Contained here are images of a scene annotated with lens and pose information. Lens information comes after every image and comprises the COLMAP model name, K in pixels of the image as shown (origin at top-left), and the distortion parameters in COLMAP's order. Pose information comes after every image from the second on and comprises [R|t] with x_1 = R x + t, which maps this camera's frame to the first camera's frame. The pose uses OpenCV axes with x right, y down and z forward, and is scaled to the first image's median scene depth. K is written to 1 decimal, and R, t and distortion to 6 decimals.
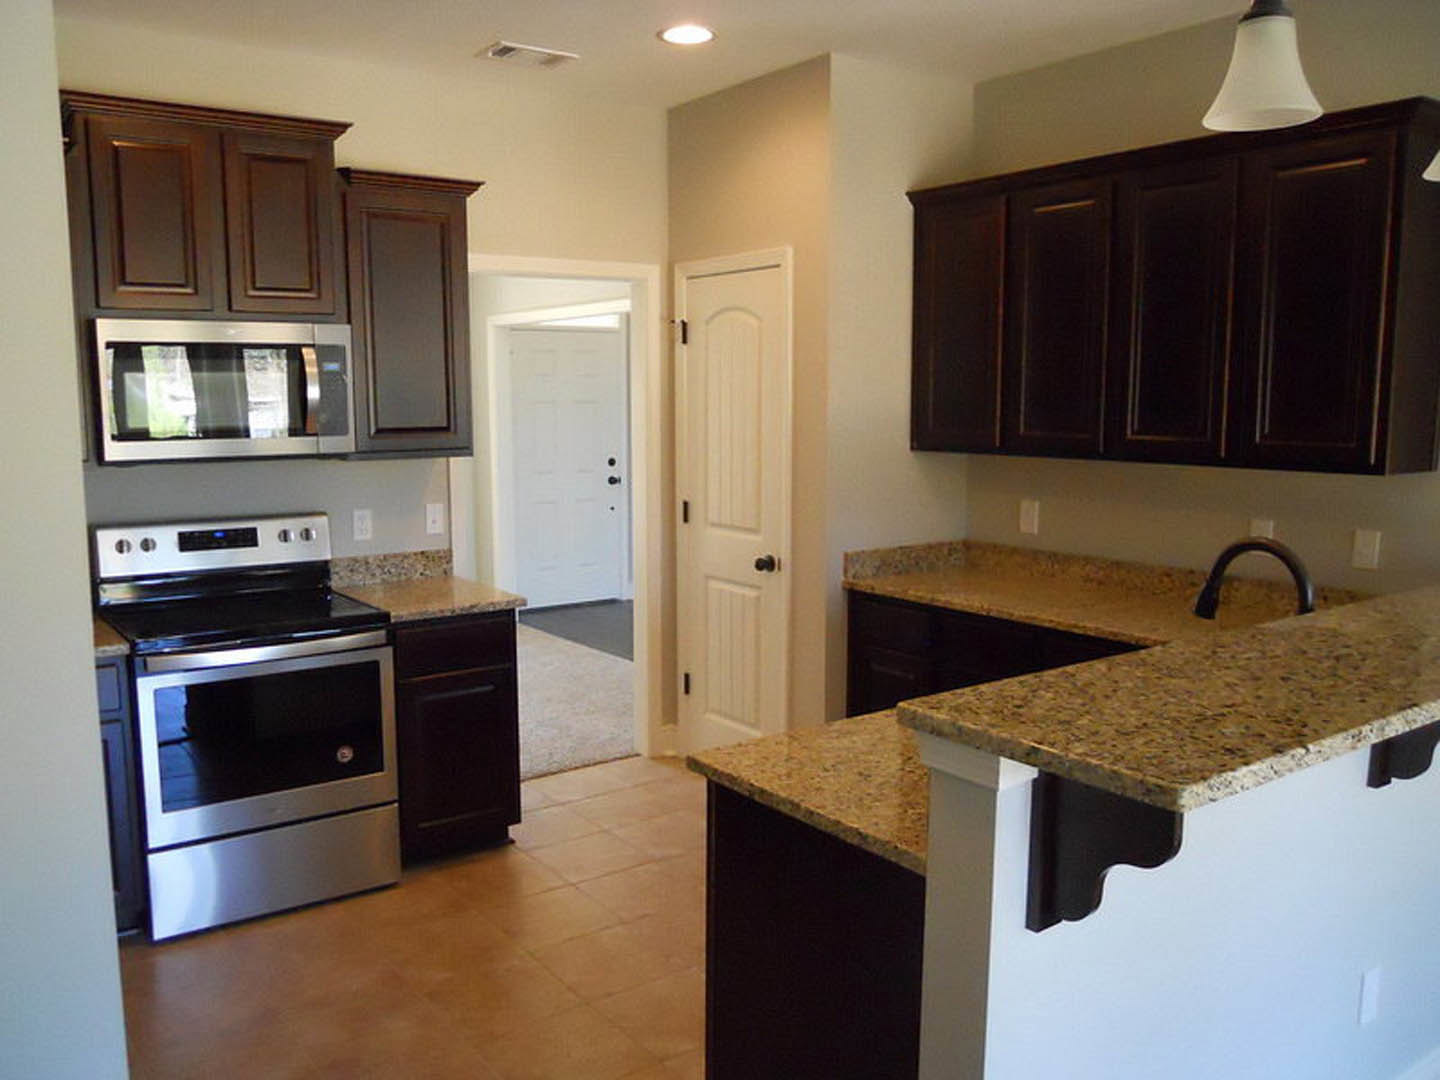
lens RADIAL K [[1156.6, 0, 713.0], [0, 1156.6, 538.4], [0, 0, 1]] dist [-0.058609, 0.000690]
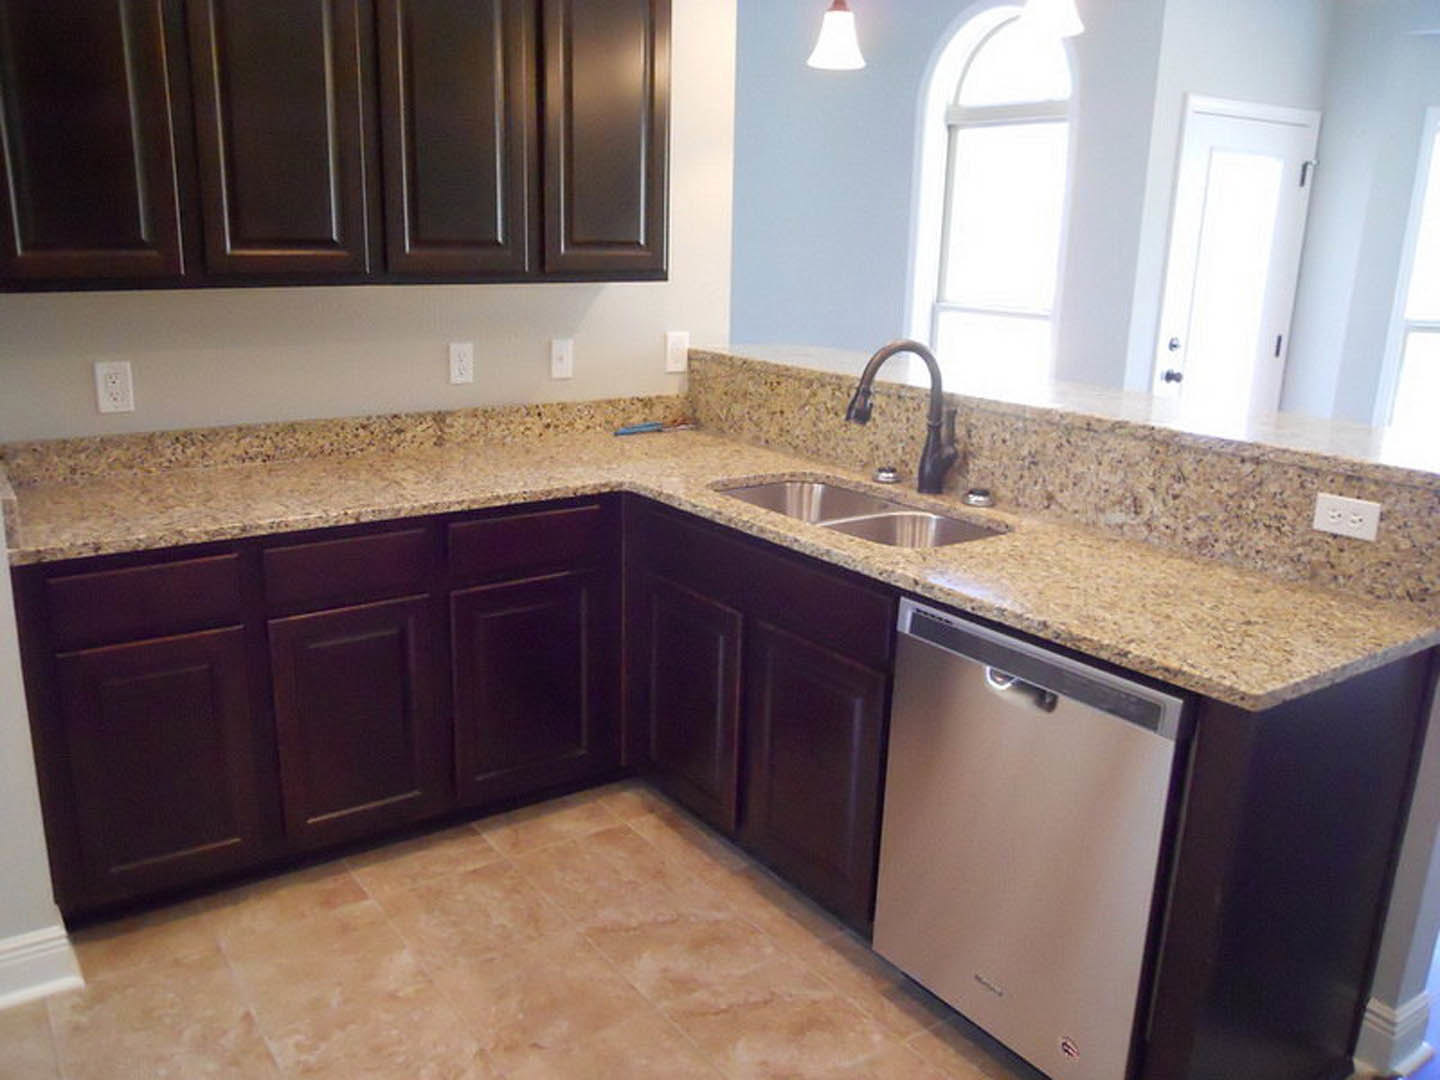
lens RADIAL K [[1156.6, 0, 714.1], [0, 1156.6, 538.1], [0, 0, 1]] dist [-0.058609, 0.000690]
pose [[0.038349, -0.255057, 0.966165, -0.347924], [0.102504, 0.962780, 0.250095, -0.061558], [-0.993993, 0.089445, 0.063066, 0.629798]]
